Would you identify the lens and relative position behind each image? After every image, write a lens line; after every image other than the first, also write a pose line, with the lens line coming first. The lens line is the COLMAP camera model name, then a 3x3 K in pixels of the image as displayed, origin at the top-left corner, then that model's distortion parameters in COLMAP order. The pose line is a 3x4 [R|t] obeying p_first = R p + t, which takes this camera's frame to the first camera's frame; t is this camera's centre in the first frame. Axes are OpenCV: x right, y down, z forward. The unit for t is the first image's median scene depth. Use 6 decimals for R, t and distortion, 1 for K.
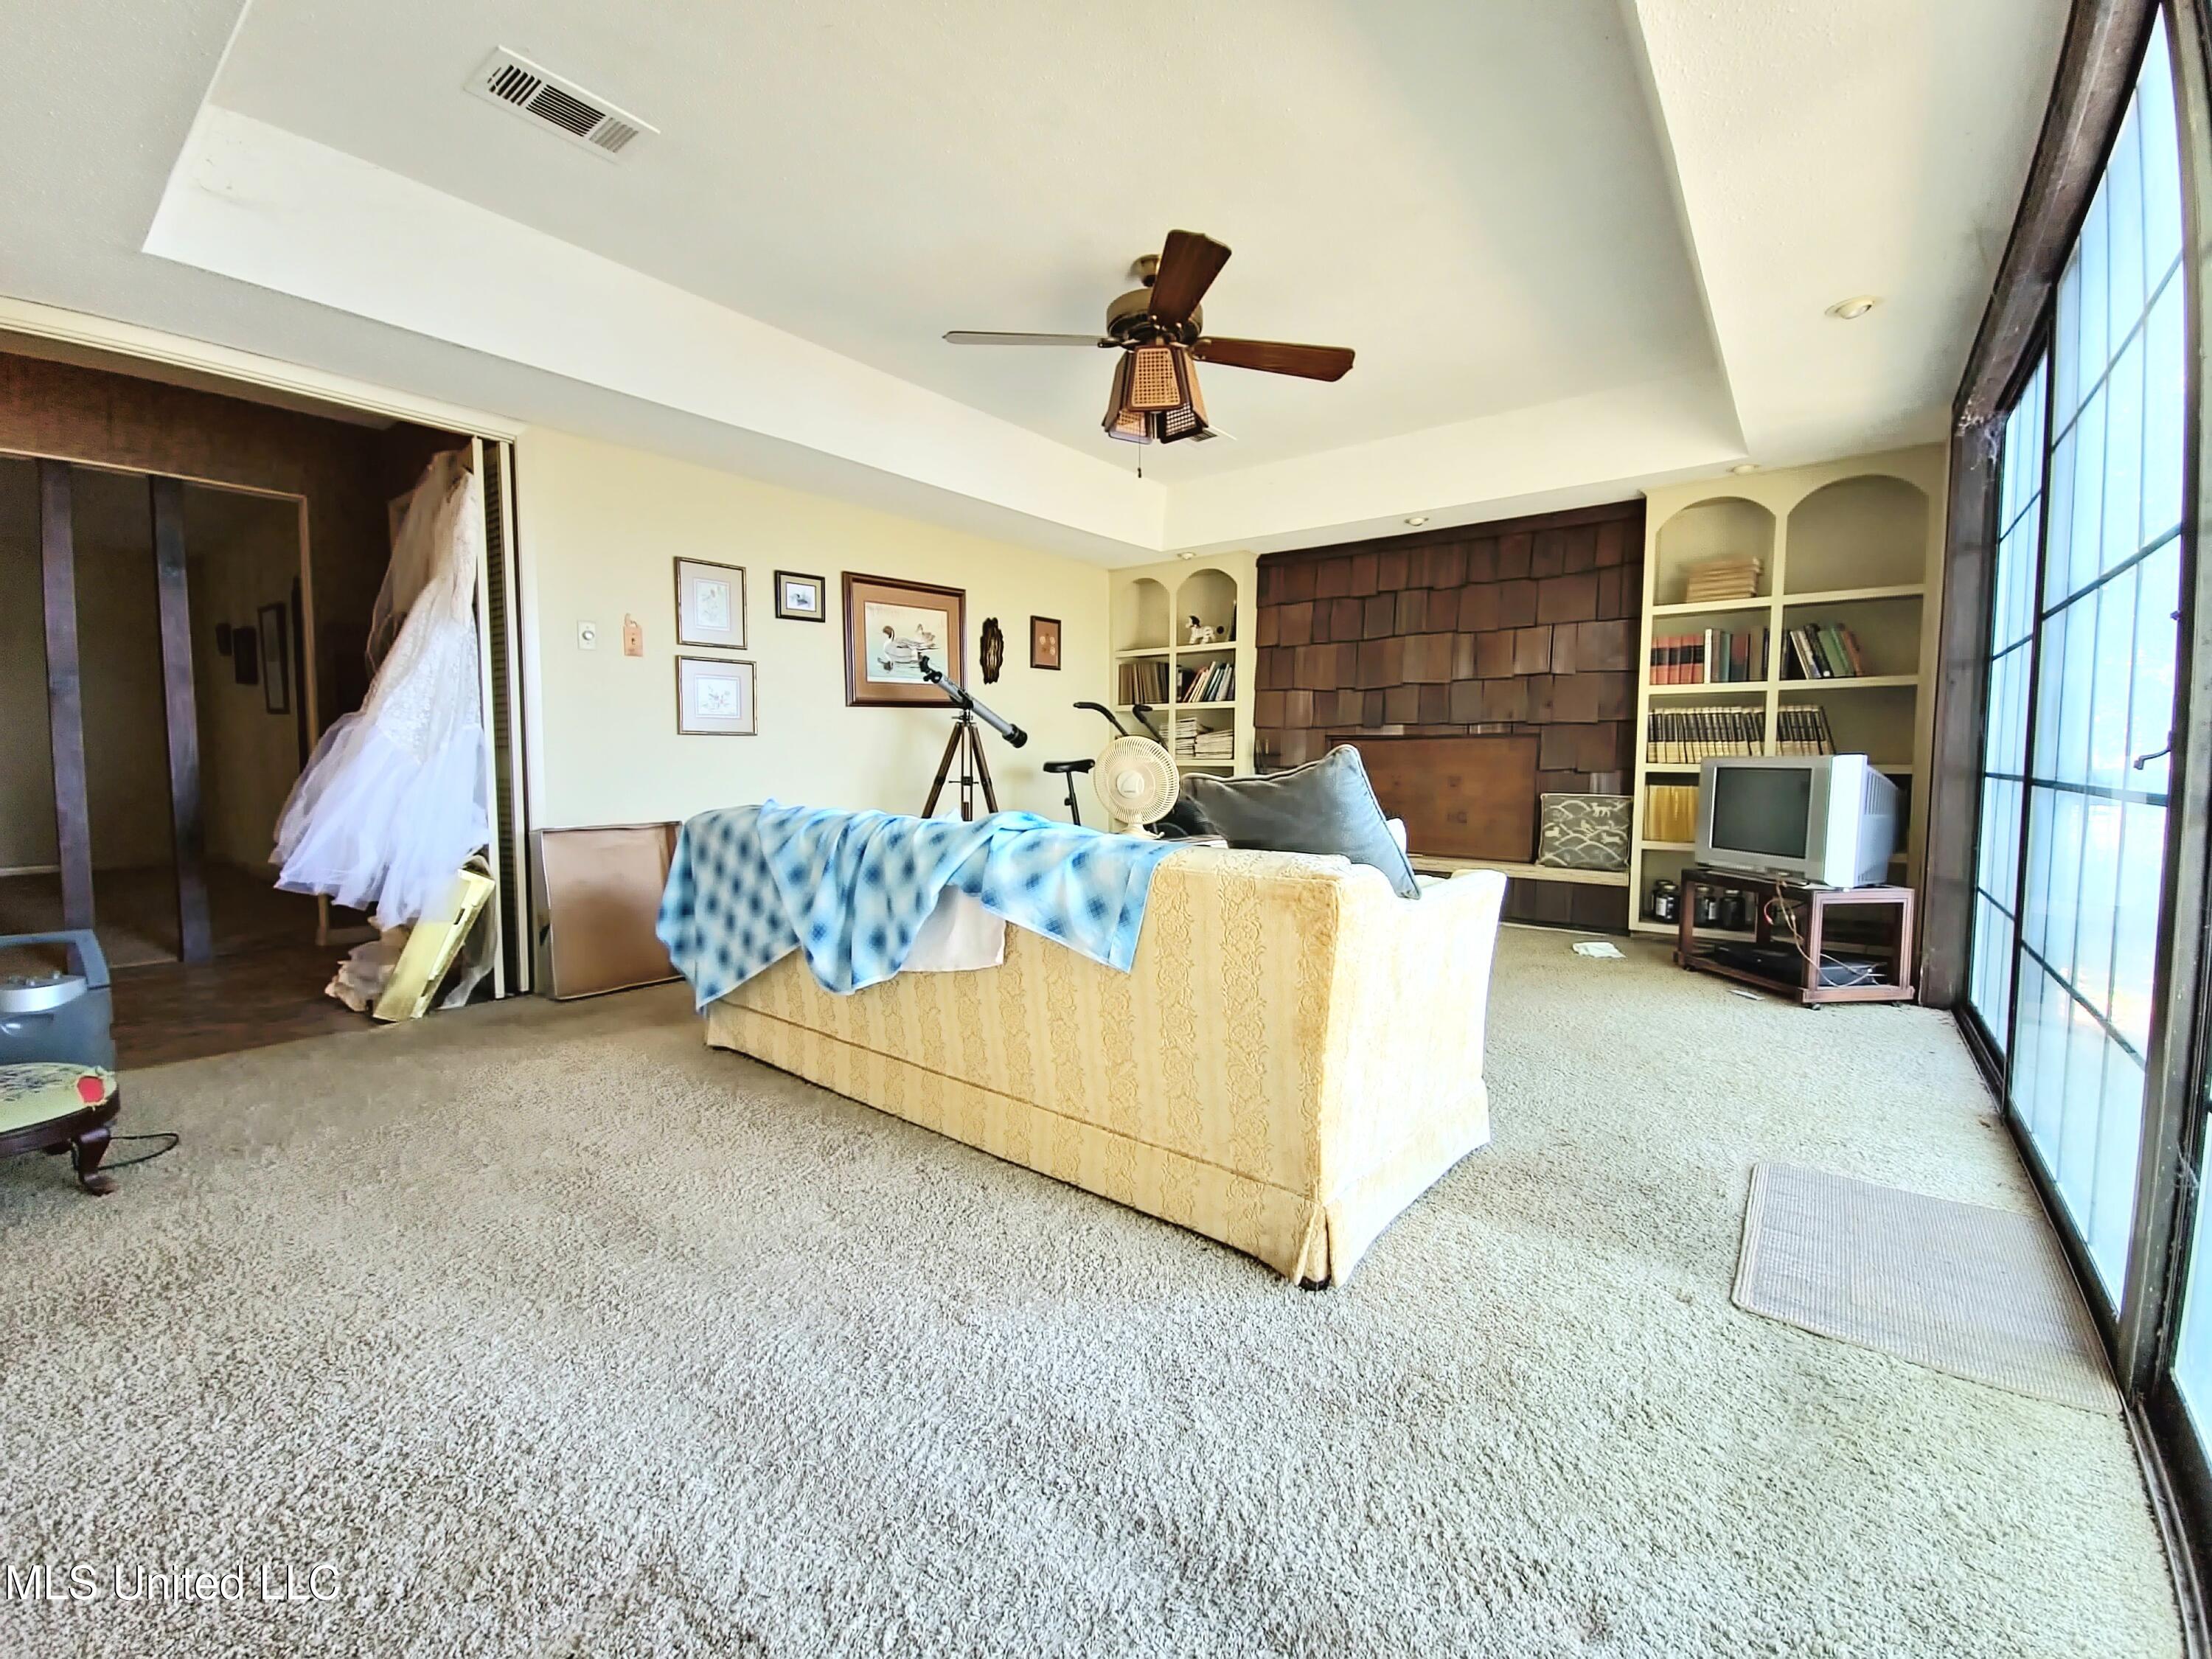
lens RADIAL K [[916.2, 0, 1111.2], [0, 916.2, 819.9], [0, 0, 1]] dist [-0.000355, -0.000427]
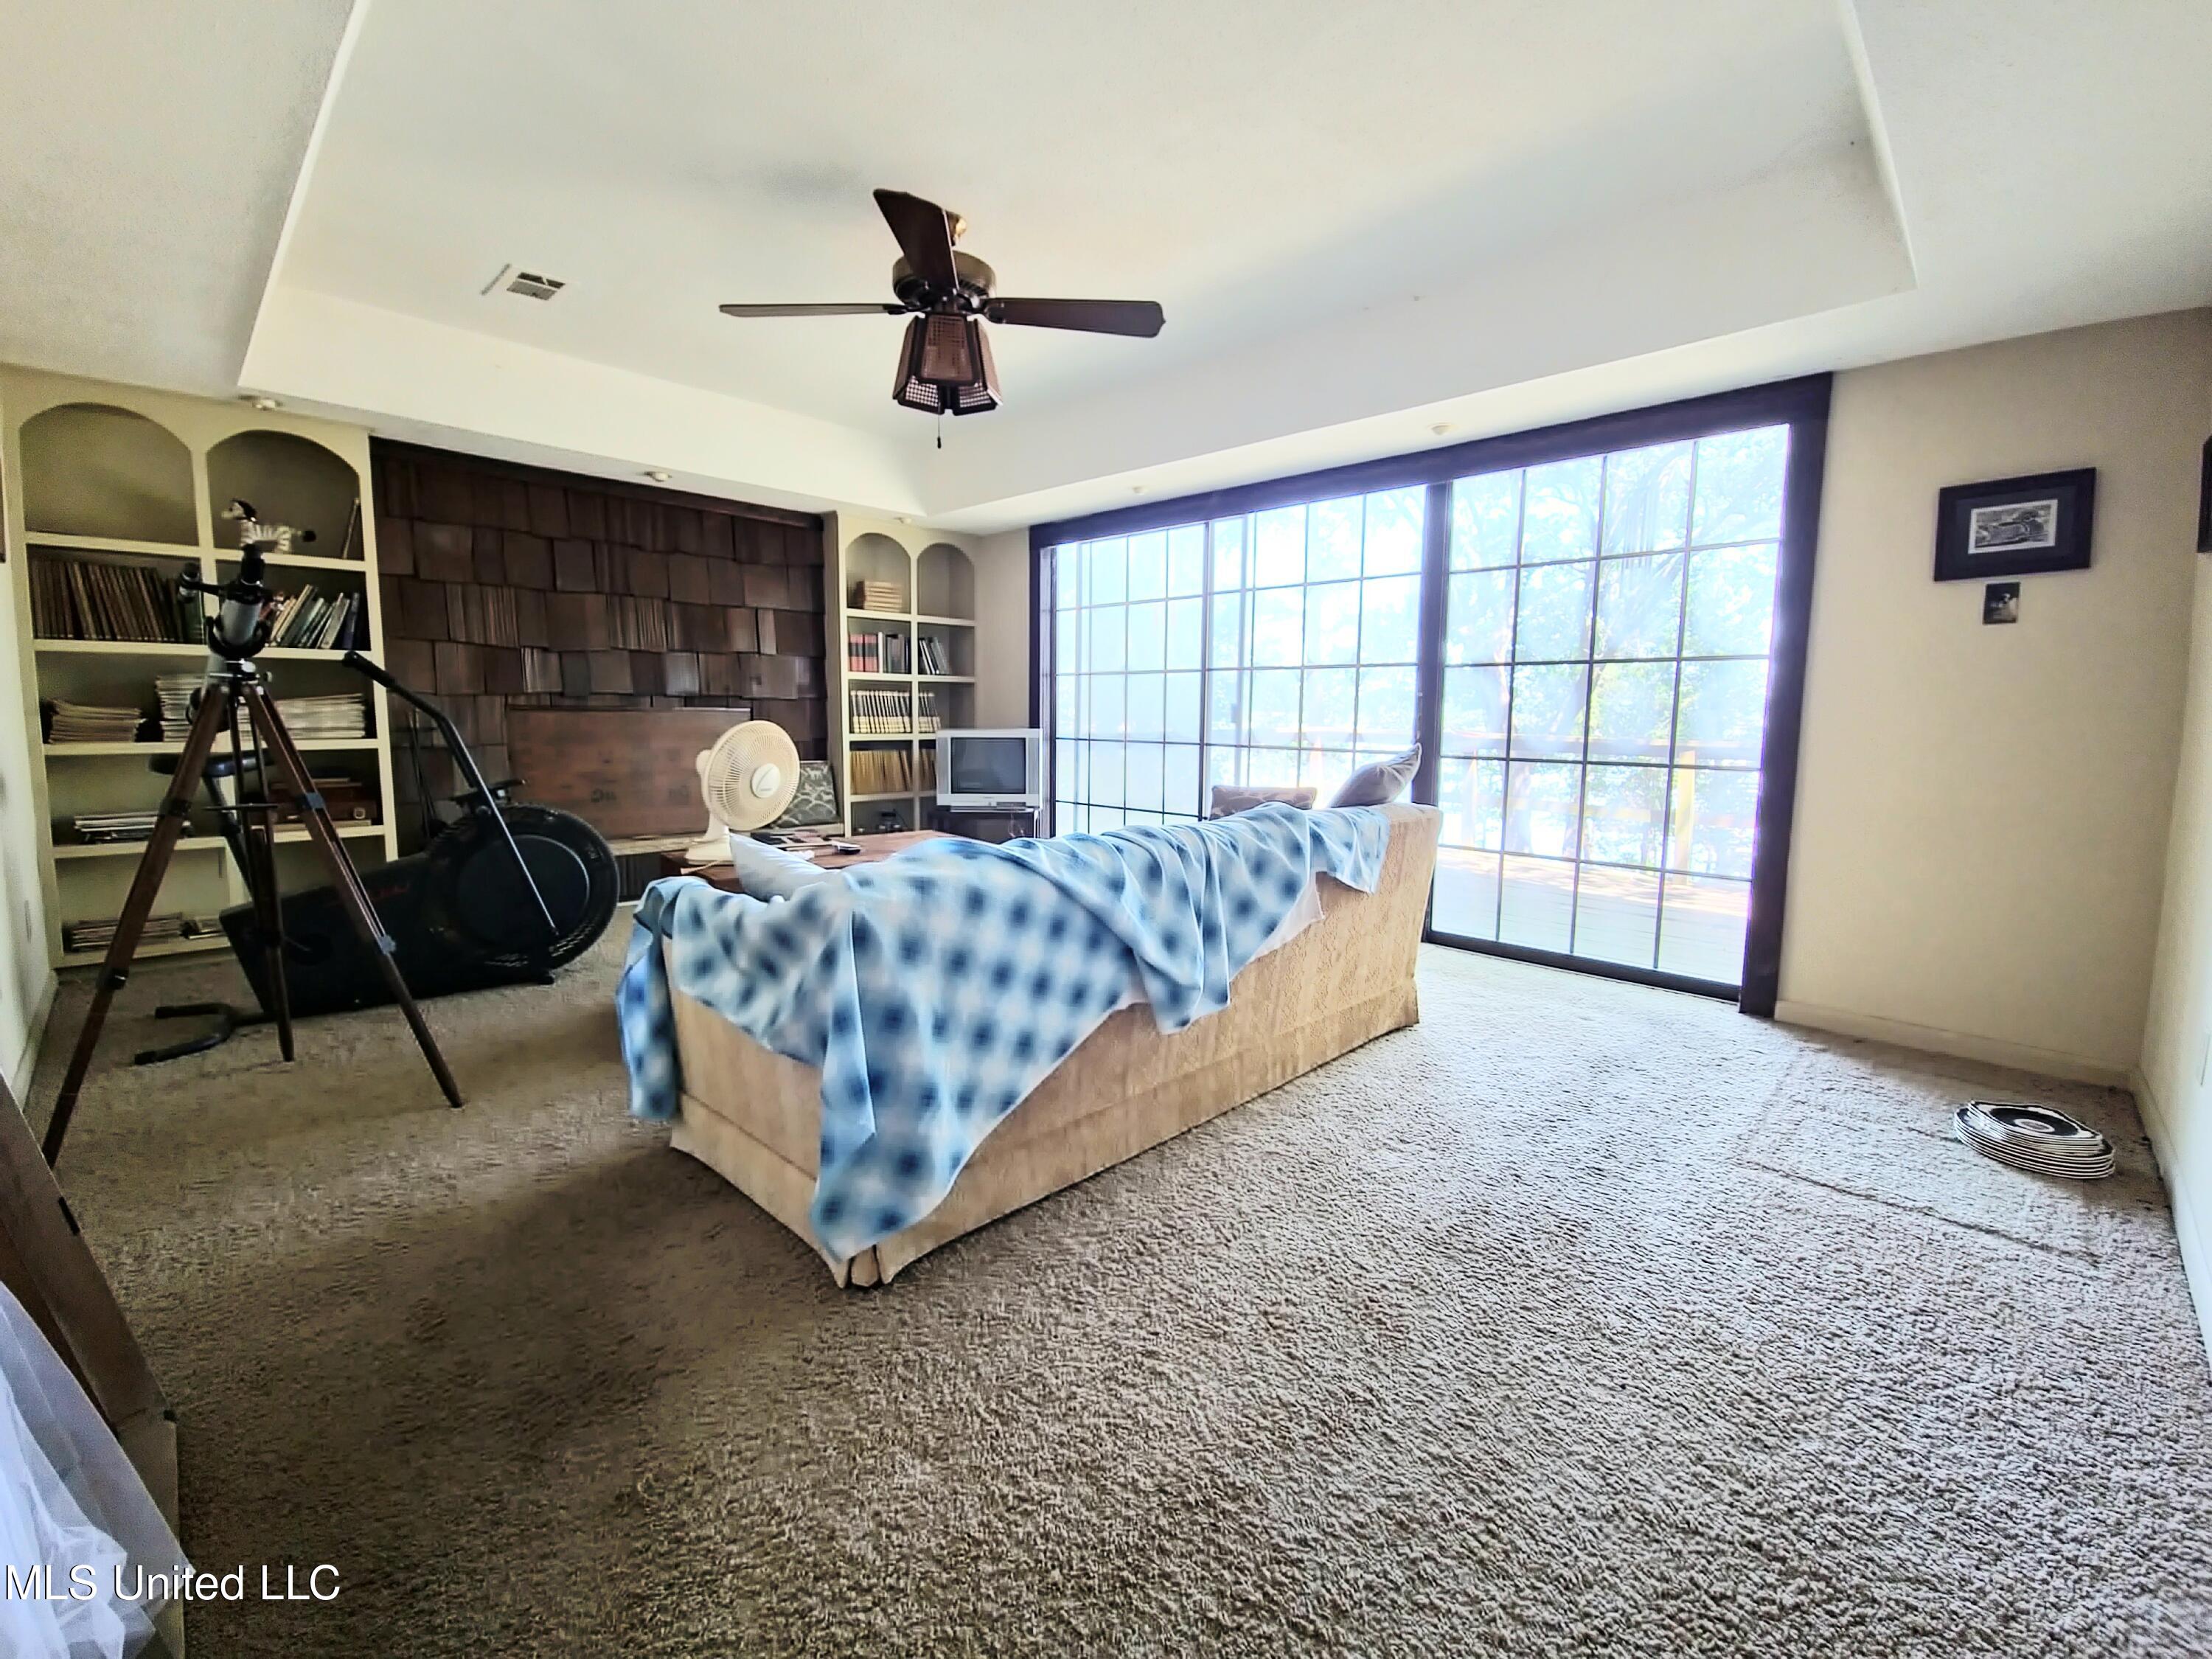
lens RADIAL K [[916.2, 0, 1112.7], [0, 916.2, 816.3], [0, 0, 1]] dist [-0.000355, -0.000427]
pose [[0.104410, -0.116156, 0.987728, -0.639262], [0.058930, 0.992134, 0.110444, -0.068138], [-0.992787, 0.046676, 0.110434, 0.516134]]
